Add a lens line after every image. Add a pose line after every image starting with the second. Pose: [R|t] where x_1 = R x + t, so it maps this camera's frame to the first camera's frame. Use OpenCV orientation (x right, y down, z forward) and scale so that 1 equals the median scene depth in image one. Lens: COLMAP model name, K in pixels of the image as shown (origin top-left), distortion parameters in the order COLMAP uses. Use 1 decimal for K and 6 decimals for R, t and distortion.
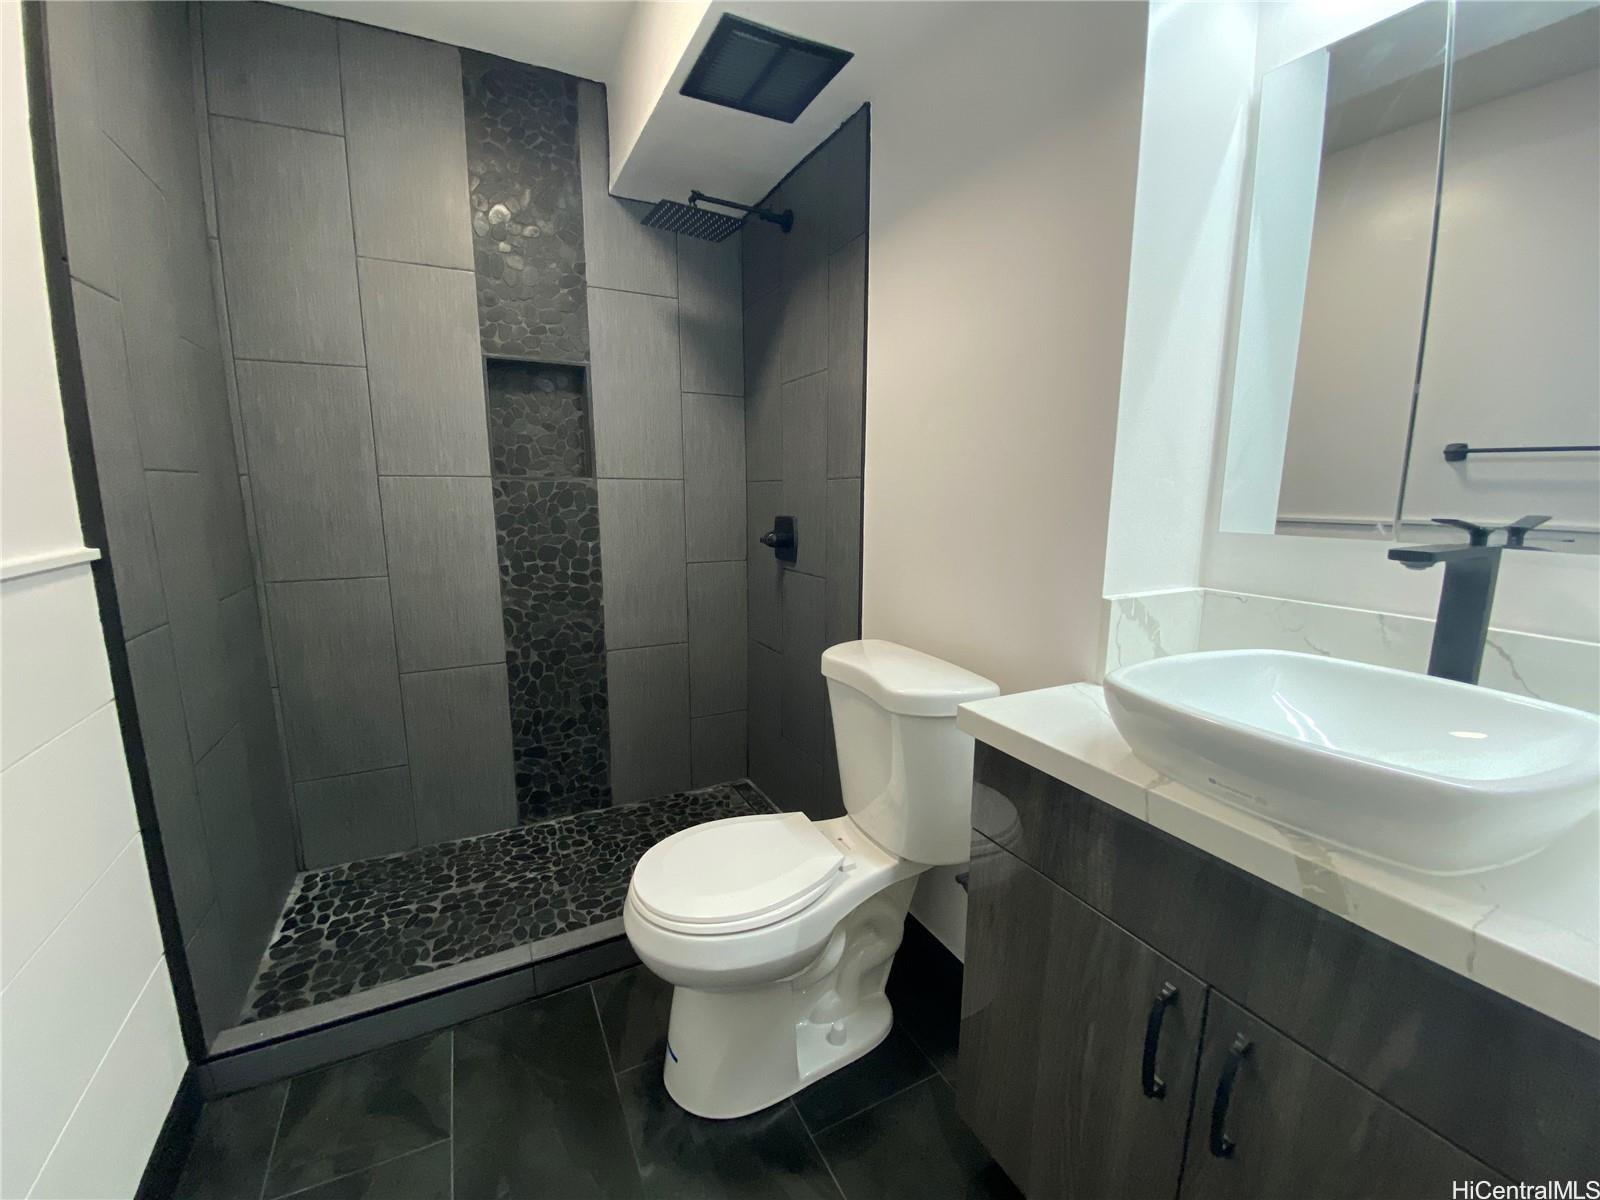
lens RADIAL K [[645.6, 0, 800.0], [0, 645.6, 600.0], [0, 0, 1]] dist [0.020789, -0.020948]
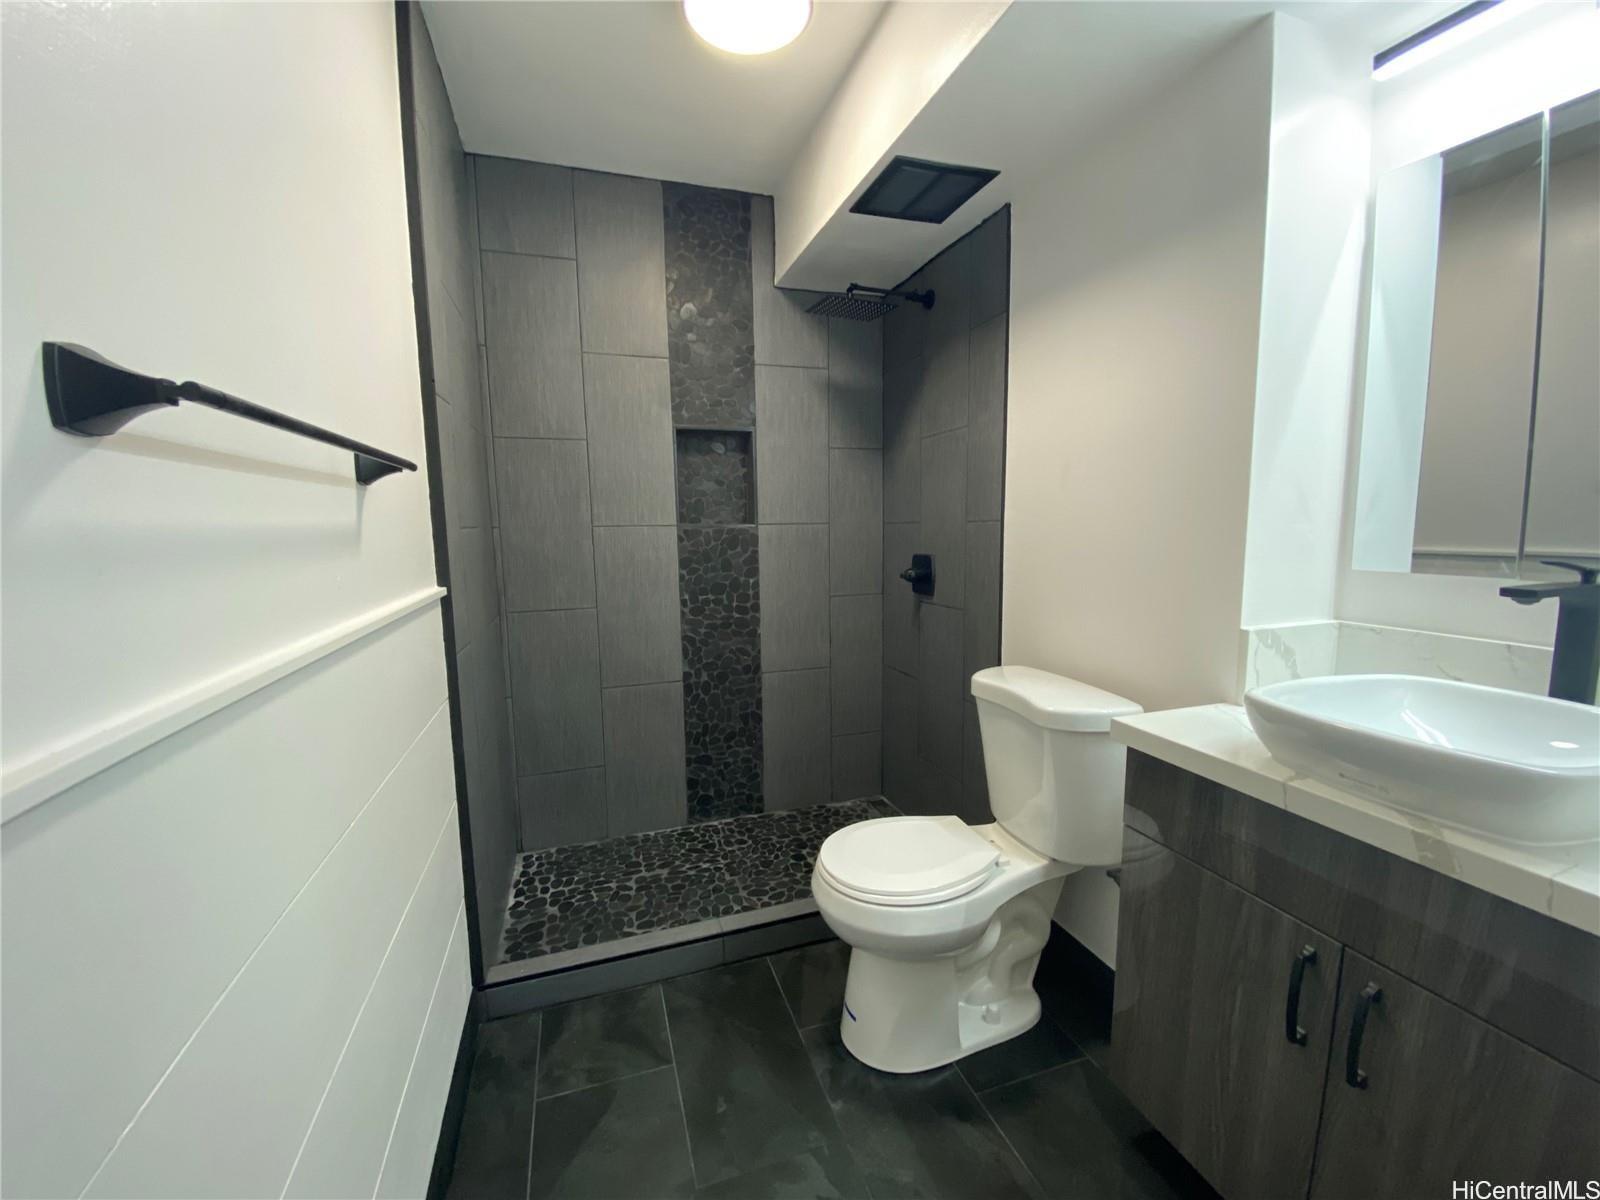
lens RADIAL K [[645.6, 0, 800.0], [0, 645.6, 600.0], [0, 0, 1]] dist [0.020789, -0.020948]
pose [[0.988512, -0.000362, -0.151143, -0.078447], [-0.006833, 0.998867, -0.047086, 0.003307], [0.150989, 0.047578, 0.987390, -0.153350]]
